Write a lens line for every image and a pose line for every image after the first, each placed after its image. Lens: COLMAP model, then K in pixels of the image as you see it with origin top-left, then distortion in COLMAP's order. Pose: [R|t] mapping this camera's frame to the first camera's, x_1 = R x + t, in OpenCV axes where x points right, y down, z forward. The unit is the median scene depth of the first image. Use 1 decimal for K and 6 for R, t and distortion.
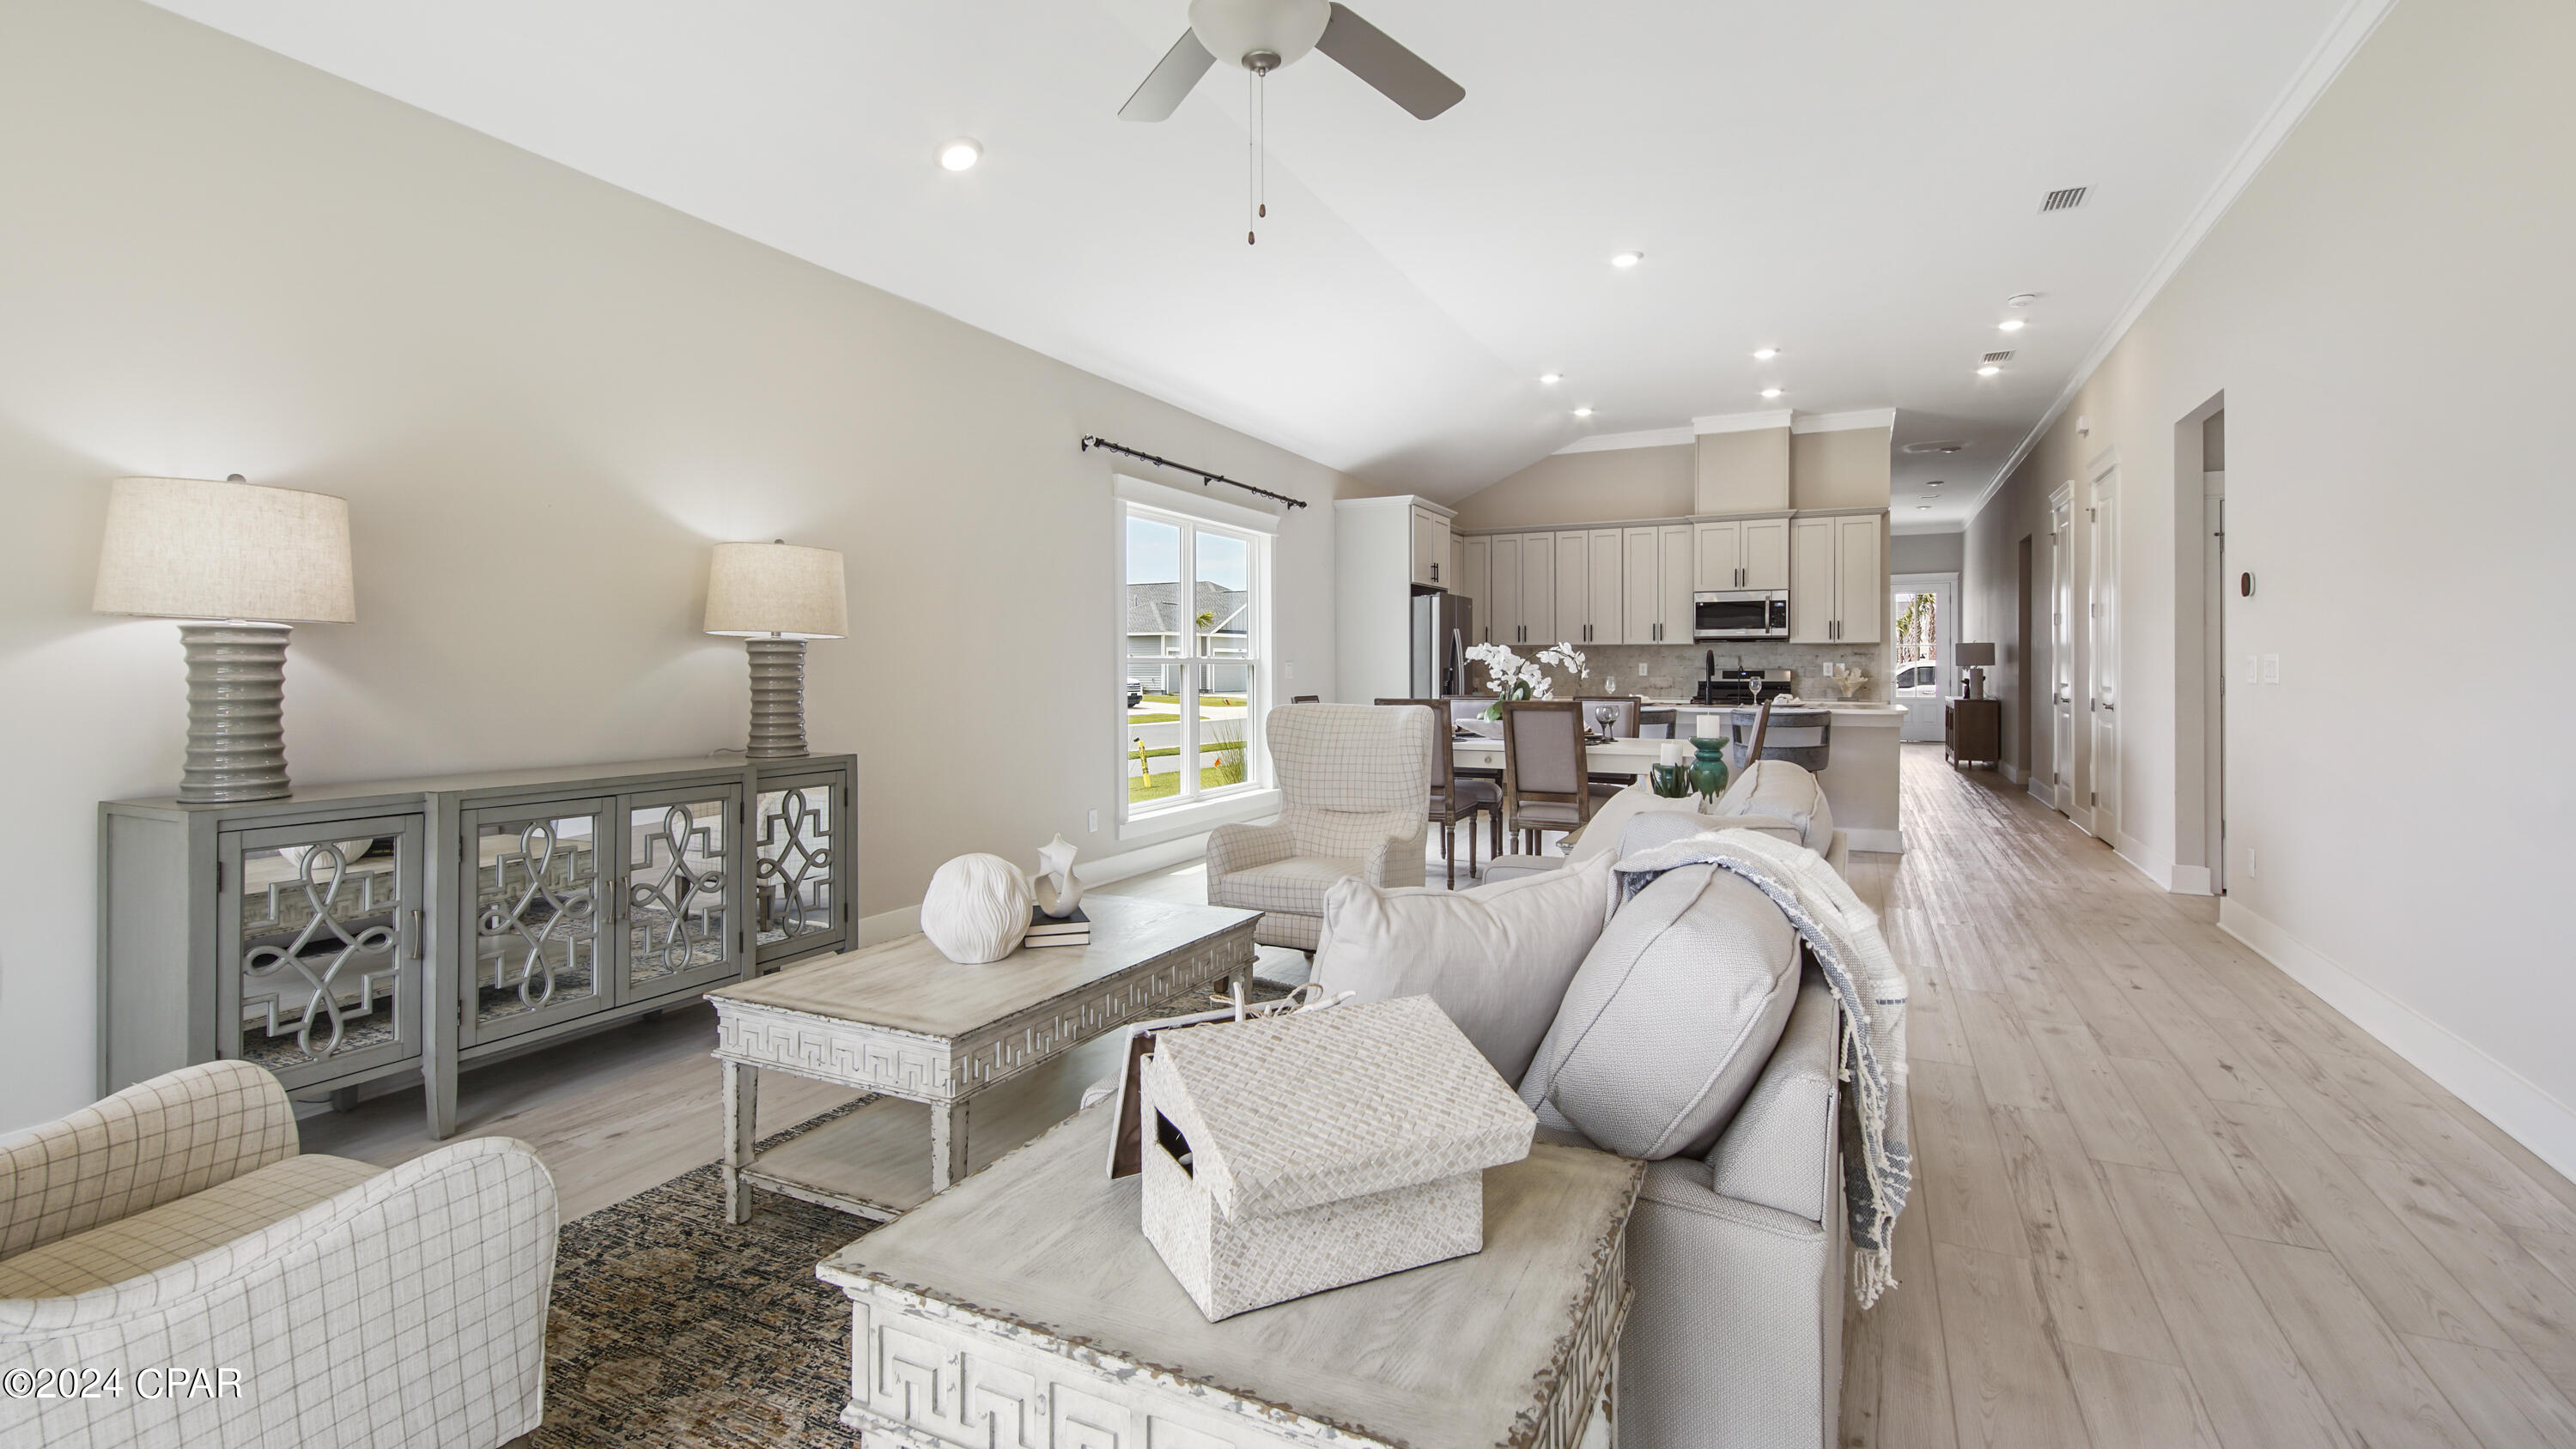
lens RADIAL K [[1149.8, 0, 1291.7], [0, 1149.8, 669.6], [0, 0, 1]] dist [0.032569, 0.000087]
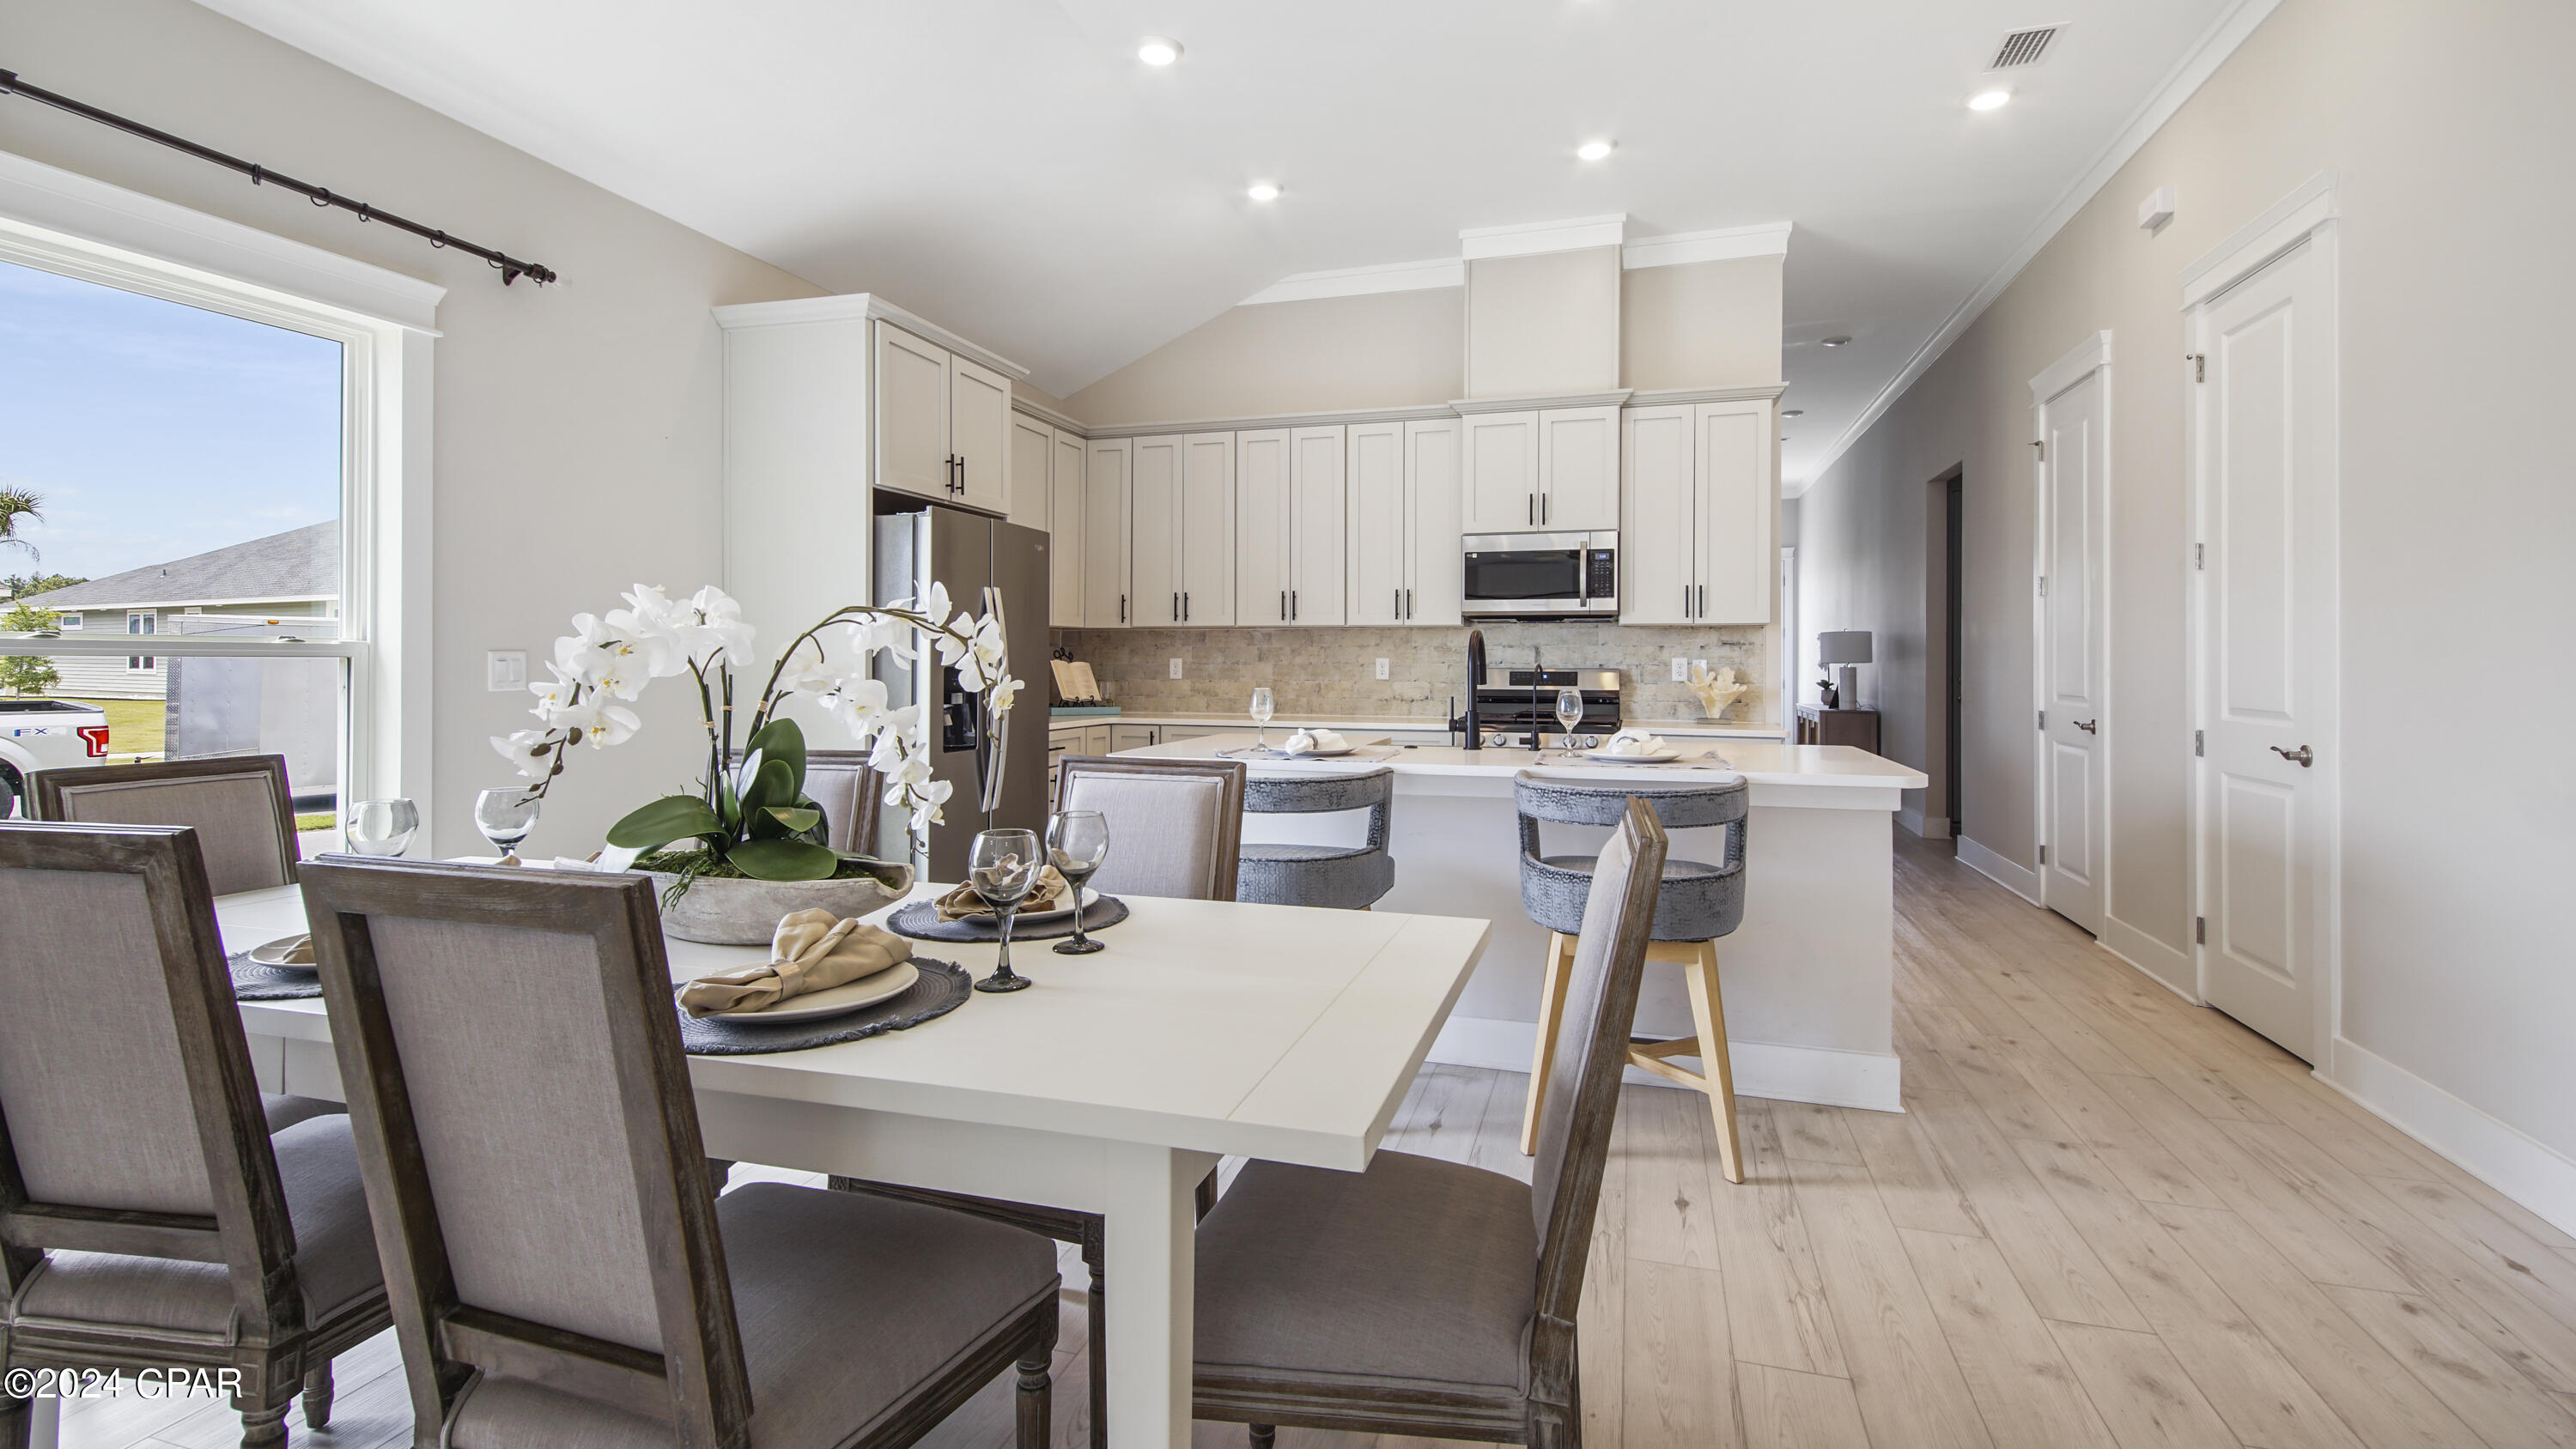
lens RADIAL K [[1149.8, 0, 1291.7], [0, 1149.8, 669.6], [0, 0, 1]] dist [0.032569, 0.000087]
pose [[0.987712, 0.001853, 0.156277, 0.179049], [-0.002613, 0.999986, 0.004655, -0.002593], [-0.156266, -0.005006, 0.987702, 0.456368]]
